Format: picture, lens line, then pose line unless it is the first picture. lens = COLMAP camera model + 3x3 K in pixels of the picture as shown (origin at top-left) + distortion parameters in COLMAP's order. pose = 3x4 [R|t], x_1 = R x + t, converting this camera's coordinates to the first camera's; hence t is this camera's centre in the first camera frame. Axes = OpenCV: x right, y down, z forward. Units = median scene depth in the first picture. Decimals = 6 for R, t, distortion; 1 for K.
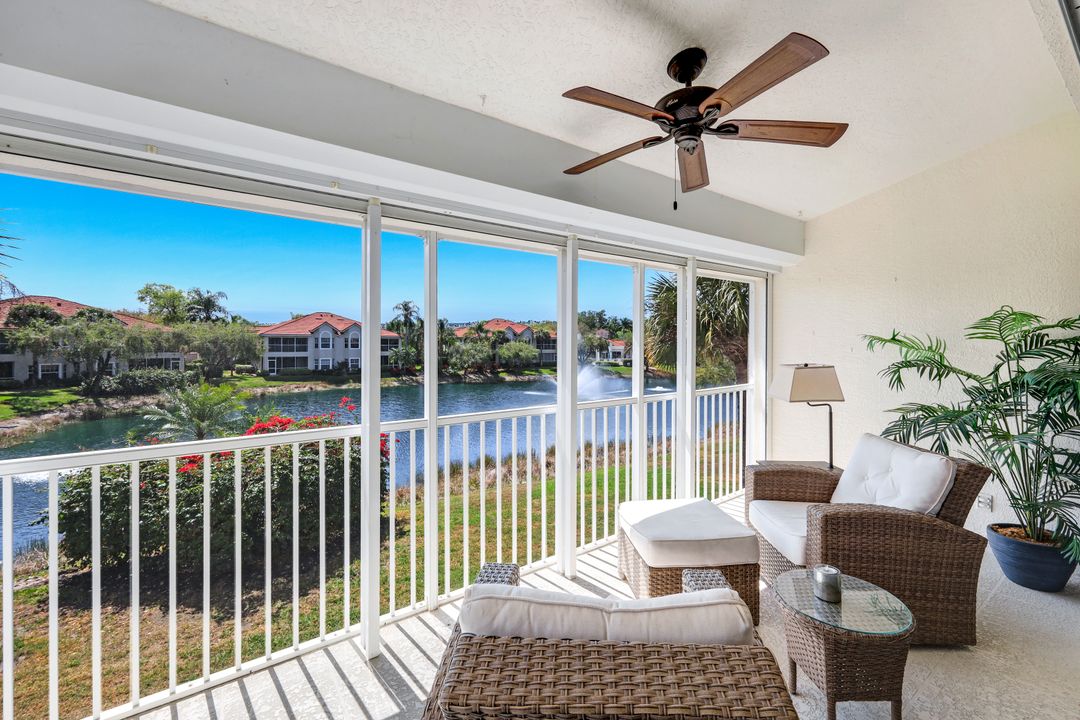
lens RADIAL K [[443.7, 0, 537.8], [0, 443.7, 356.6], [0, 0, 1]] dist [0.000092, 0.000524]
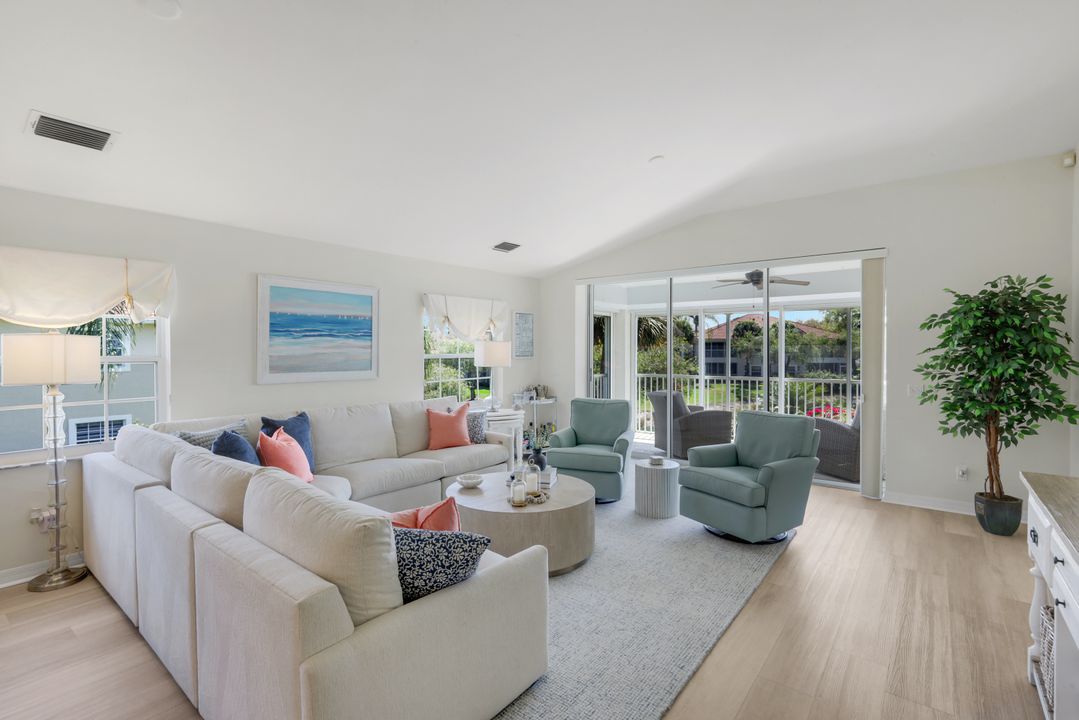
lens RADIAL K [[498.2, 0, 540.3], [0, 498.2, 358.3], [0, 0, 1]] dist [0.001127, -0.000755]
pose [[0.299065, 0.017743, -0.954068, 0.102841], [-0.026595, 0.999594, 0.010253, -0.000629], [0.953862, 0.022307, 0.299415, -0.052296]]
